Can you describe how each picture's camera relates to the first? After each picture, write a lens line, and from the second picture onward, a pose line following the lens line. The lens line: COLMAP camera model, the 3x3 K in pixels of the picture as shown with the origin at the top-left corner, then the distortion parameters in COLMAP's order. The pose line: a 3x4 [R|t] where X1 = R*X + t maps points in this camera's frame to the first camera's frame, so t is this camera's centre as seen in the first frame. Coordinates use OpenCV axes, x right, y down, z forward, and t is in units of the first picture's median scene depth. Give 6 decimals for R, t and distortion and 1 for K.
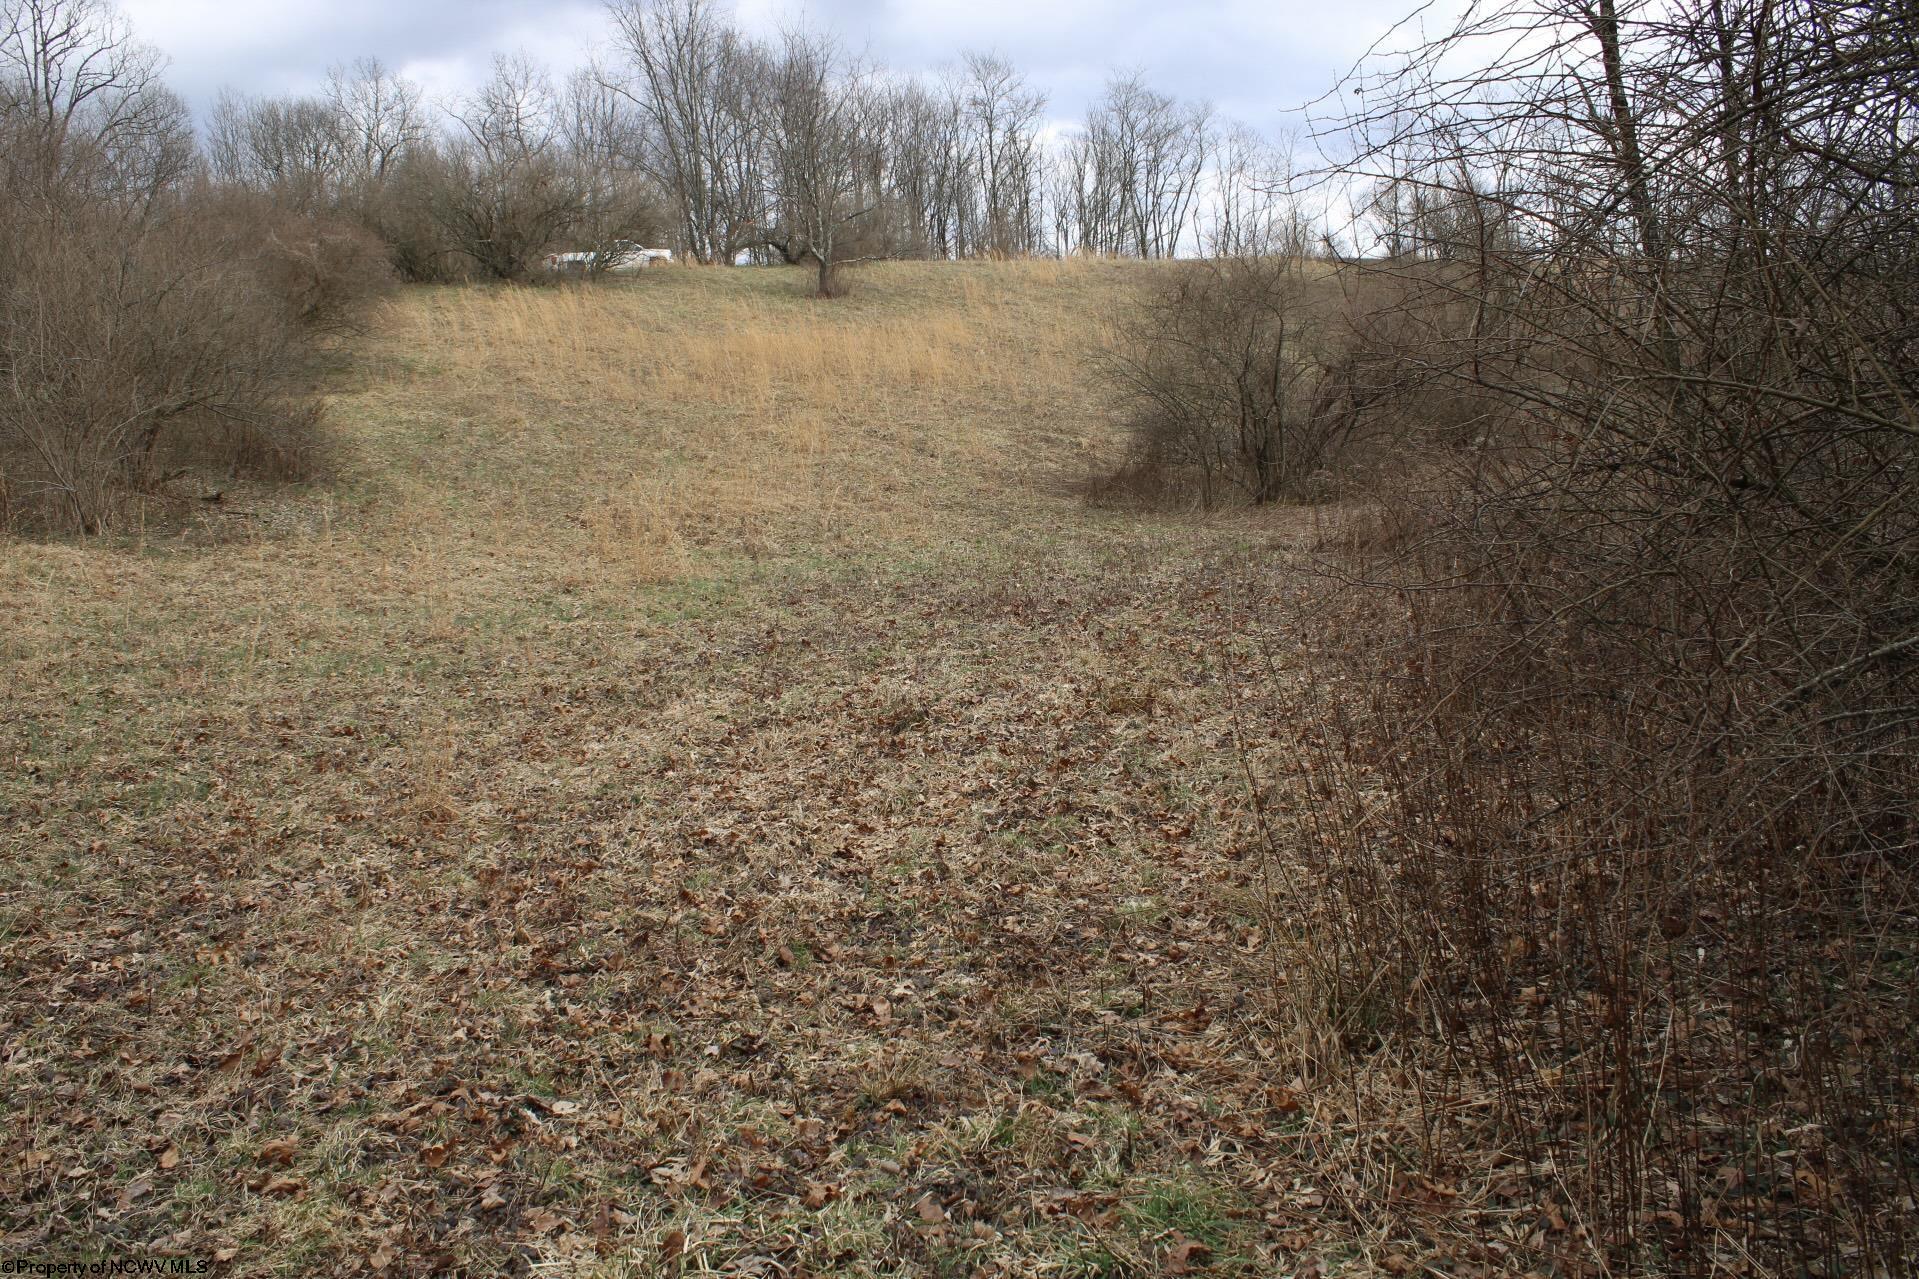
lens RADIAL K [[1605.2, 0, 988.2], [0, 1605.2, 635.8], [0, 0, 1]] dist [-0.172331, 0.135575]
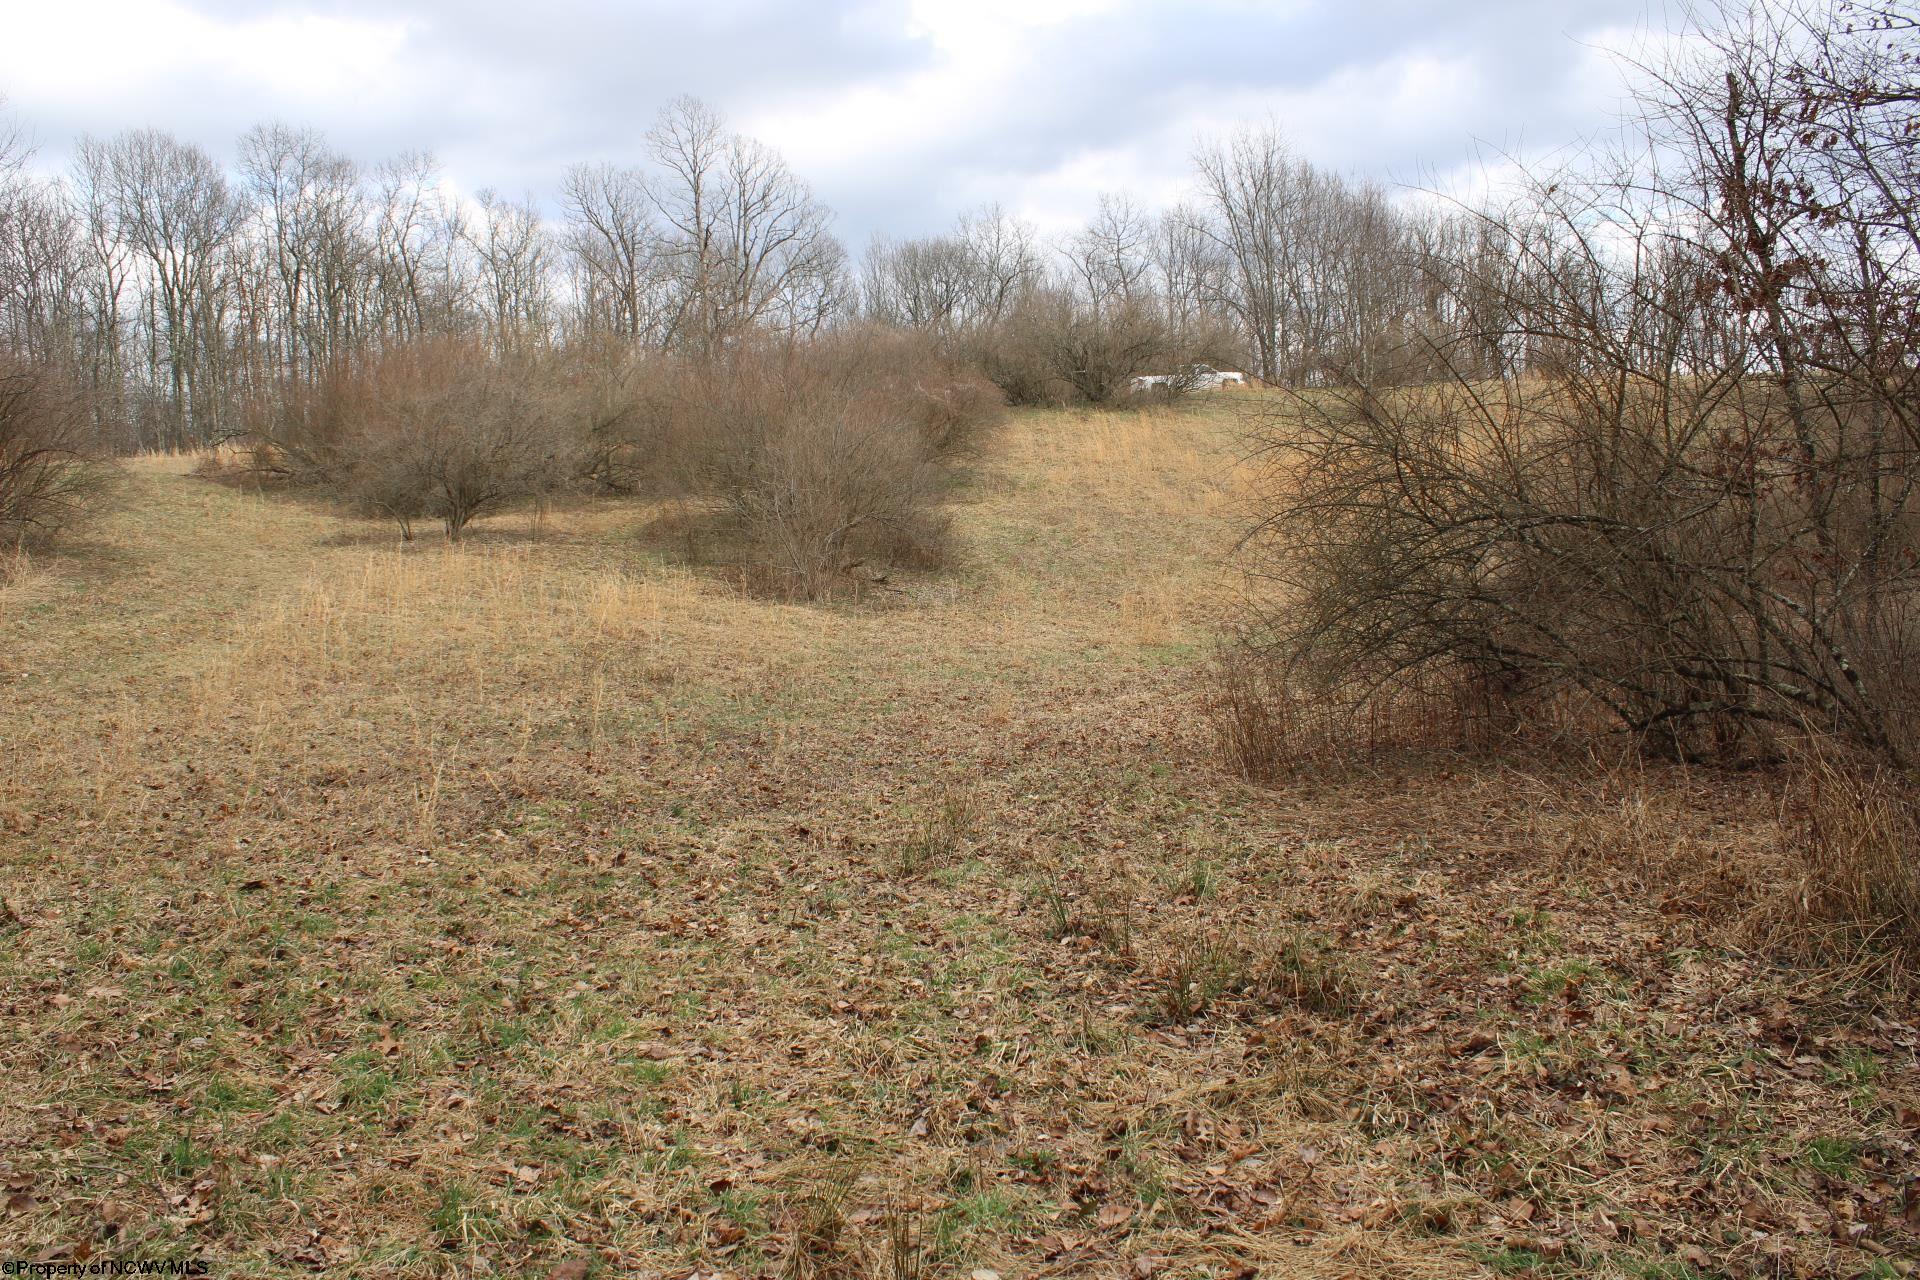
lens RADIAL K [[1606.1, 0, 988.7], [0, 1606.1, 636.3], [0, 0, 1]] dist [-0.172331, 0.135575]
pose [[0.932574, 0.039206, -0.358844, 0.101556], [-0.059550, 0.997174, -0.045812, 0.019464], [0.356034, 0.064092, 0.932273, -0.260967]]
